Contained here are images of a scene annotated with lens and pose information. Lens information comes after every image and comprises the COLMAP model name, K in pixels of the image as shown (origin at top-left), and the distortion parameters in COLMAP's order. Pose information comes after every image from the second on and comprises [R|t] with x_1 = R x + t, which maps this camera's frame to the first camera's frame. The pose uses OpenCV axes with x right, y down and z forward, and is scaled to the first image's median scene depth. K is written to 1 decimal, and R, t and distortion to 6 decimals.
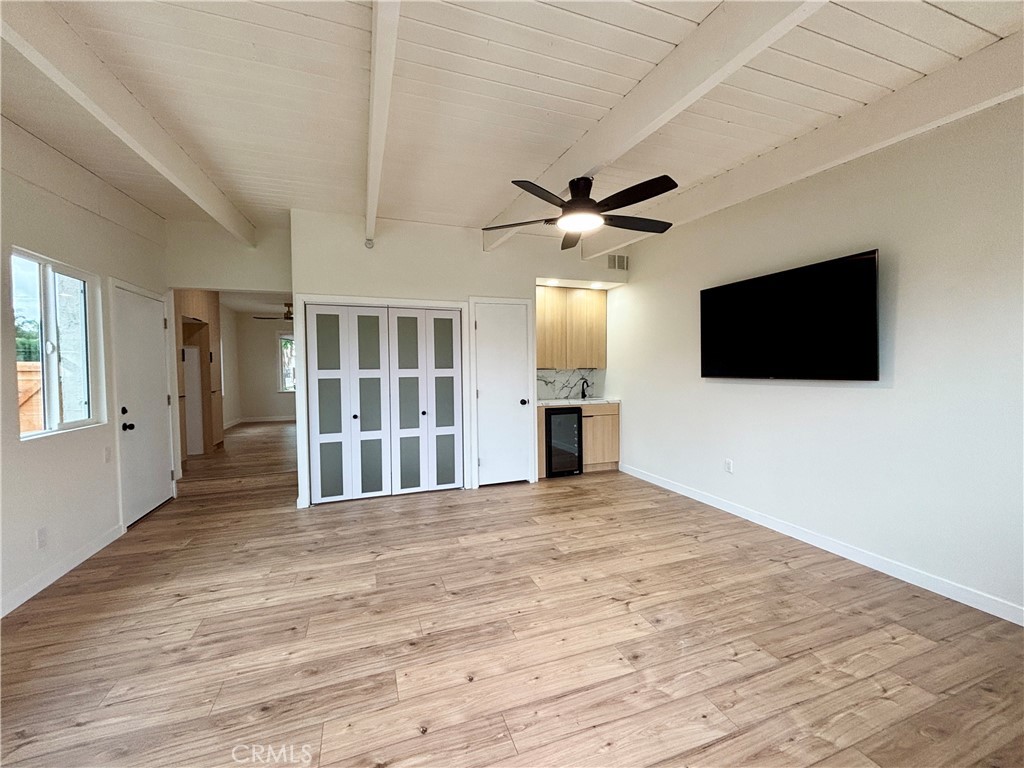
lens RADIAL K [[412.3, 0, 504.6], [0, 412.3, 381.5], [0, 0, 1]] dist [-0.000648, 0.000022]
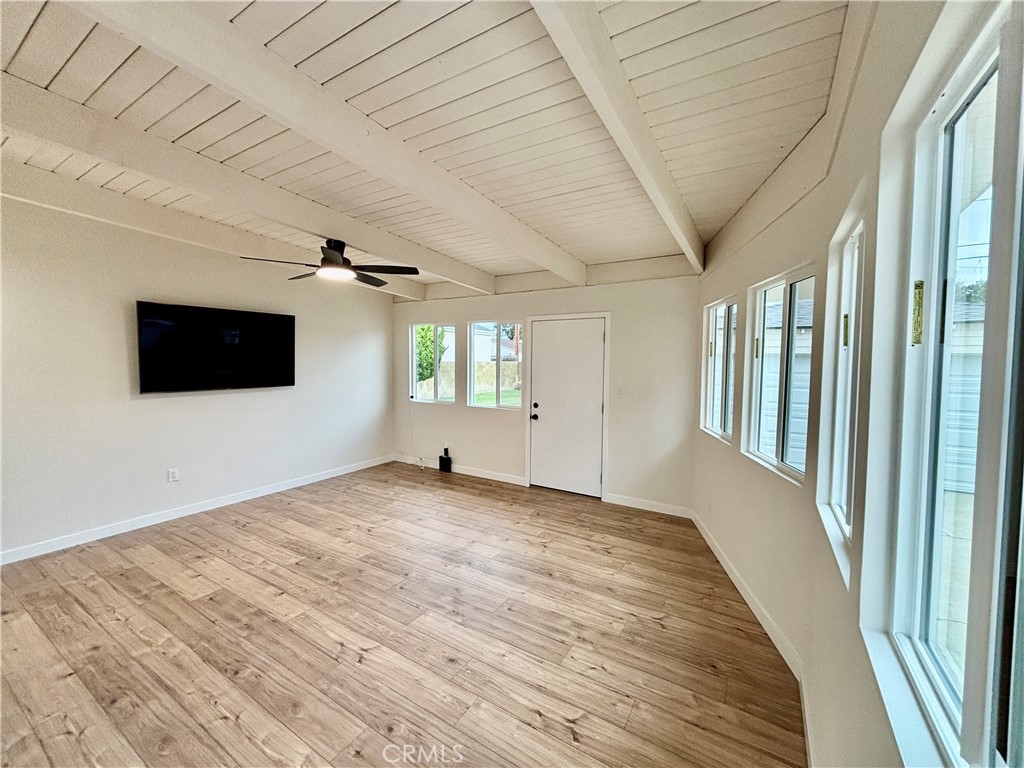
lens RADIAL K [[412.3, 0, 516.4], [0, 412.3, 382.4], [0, 0, 1]] dist [-0.000648, 0.000022]
pose [[-0.633857, -0.038891, 0.772472, -0.913623], [0.023527, 0.997303, 0.069516, -0.095172], [-0.773092, 0.062237, -0.631233, 1.086322]]
